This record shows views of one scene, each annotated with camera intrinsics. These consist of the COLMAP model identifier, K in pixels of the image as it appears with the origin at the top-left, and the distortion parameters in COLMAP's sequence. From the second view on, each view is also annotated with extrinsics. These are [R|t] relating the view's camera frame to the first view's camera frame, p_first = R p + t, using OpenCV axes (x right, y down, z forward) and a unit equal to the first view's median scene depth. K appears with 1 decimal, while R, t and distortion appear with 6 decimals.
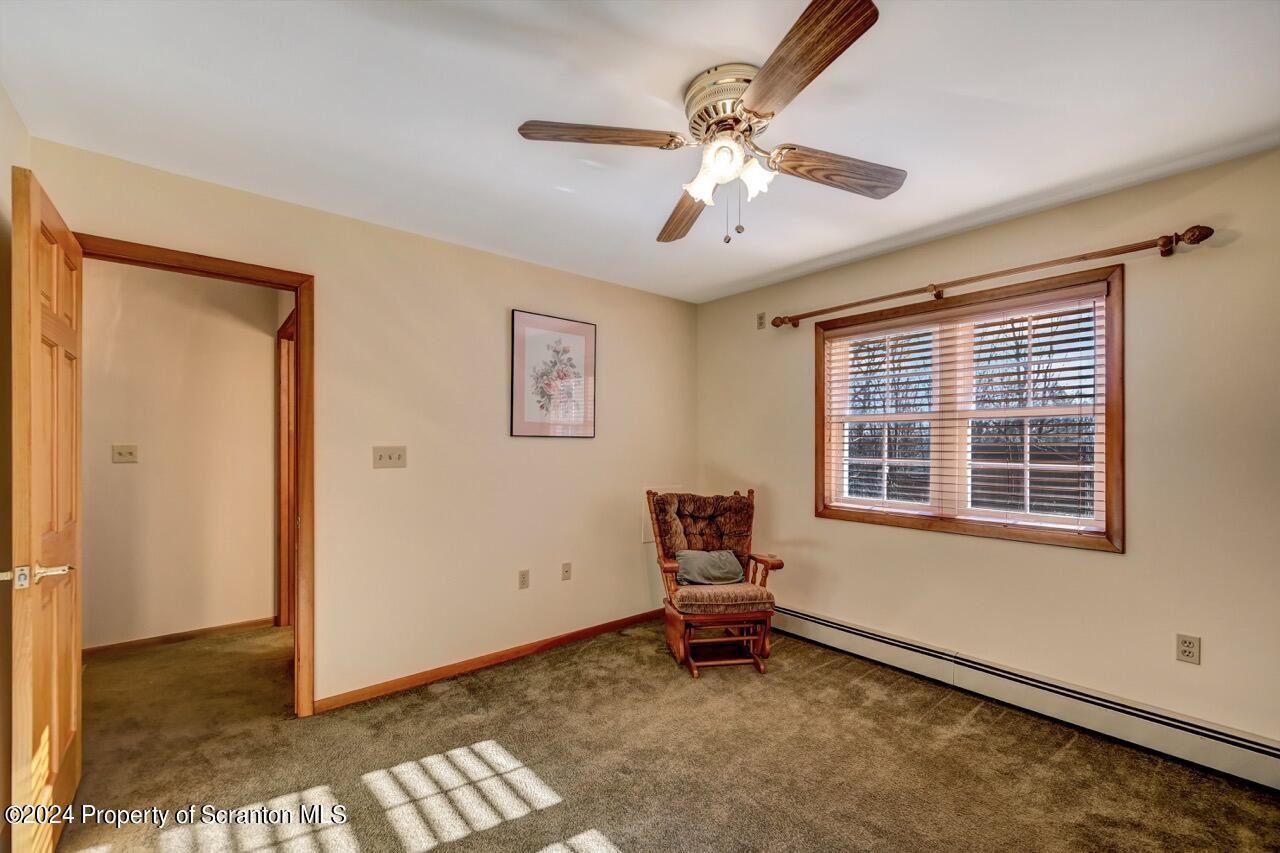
lens RADIAL K [[522.8, 0, 641.7], [0, 522.8, 444.6], [0, 0, 1]] dist [-0.002282, -0.000219]
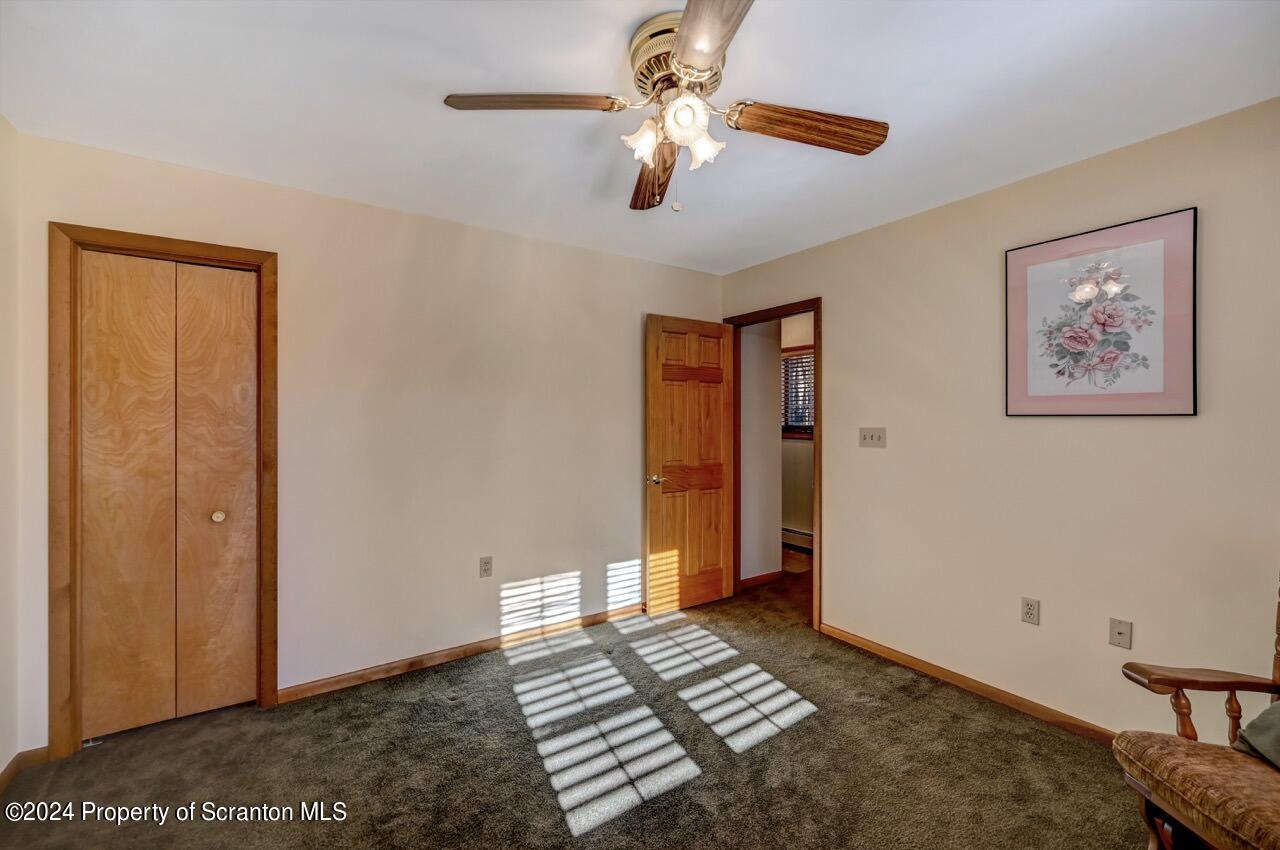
lens RADIAL K [[522.5, 0, 640.2], [0, 522.5, 422.3], [0, 0, 1]] dist [0.000220, 0.000138]
pose [[-0.098353, -0.000032, -0.995152, 0.567302], [-0.001532, 0.999999, 0.000119, -0.006360], [0.995150, 0.001536, -0.098352, 0.537399]]
